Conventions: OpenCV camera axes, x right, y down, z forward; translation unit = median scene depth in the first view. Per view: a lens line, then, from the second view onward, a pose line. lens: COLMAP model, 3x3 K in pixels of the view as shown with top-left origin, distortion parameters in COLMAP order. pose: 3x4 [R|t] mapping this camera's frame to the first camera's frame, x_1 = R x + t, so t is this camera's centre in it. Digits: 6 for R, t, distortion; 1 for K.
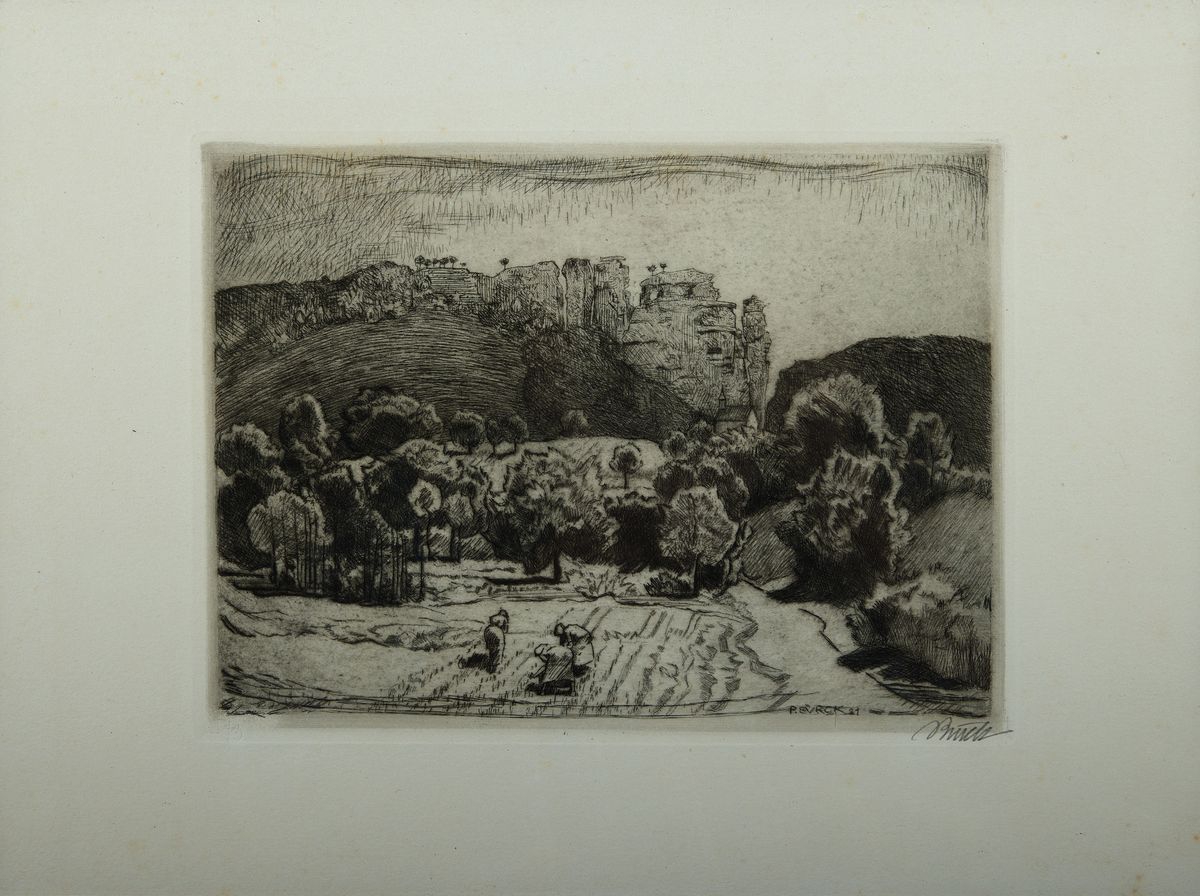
lens RADIAL K [[1664.9, 0, 598.9], [0, 1664.9, 445.5], [0, 0, 1]] dist [0.018182, 0.000000]
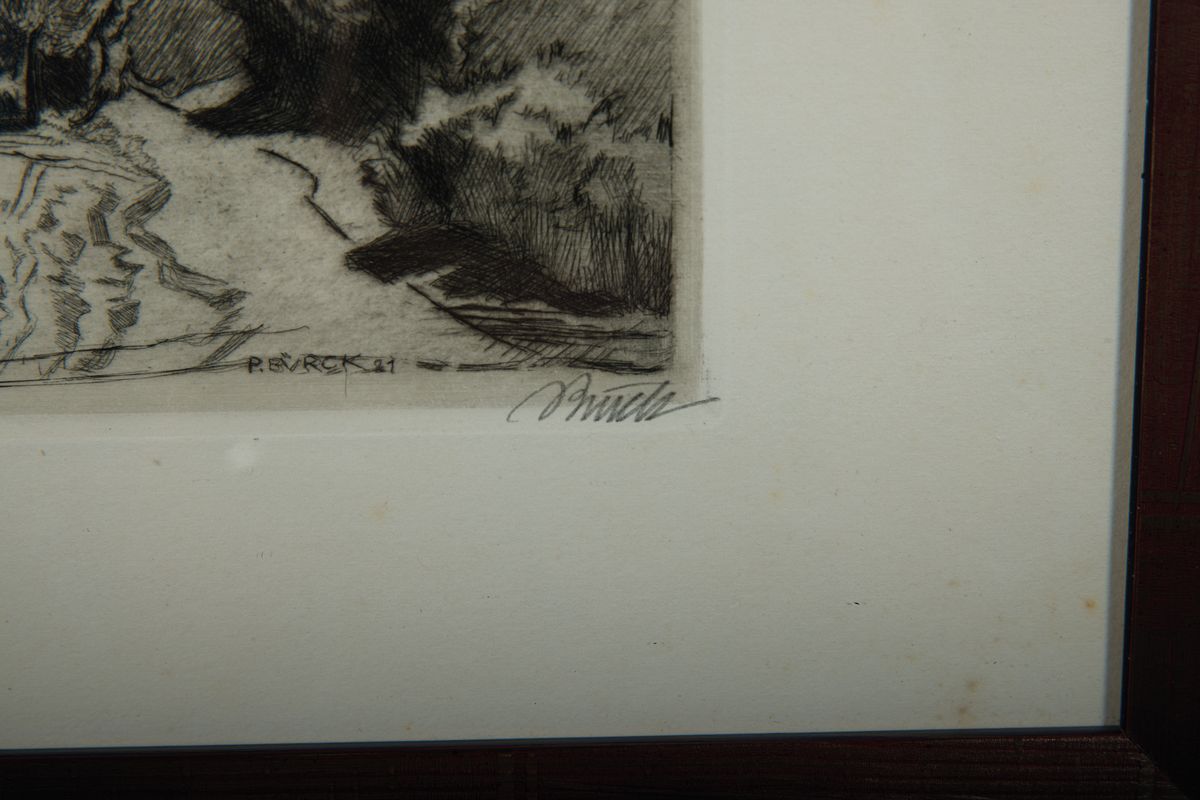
lens RADIAL K [[2393.4, 0, 599.7], [0, 2393.4, 402.1], [0, 0, 1]] dist [-0.038245, 0.000000]
pose [[0.998150, -0.025359, 0.055266, 0.175827], [0.011558, 0.971440, 0.237005, 0.011404], [-0.059698, -0.235928, 0.969935, 0.343768]]
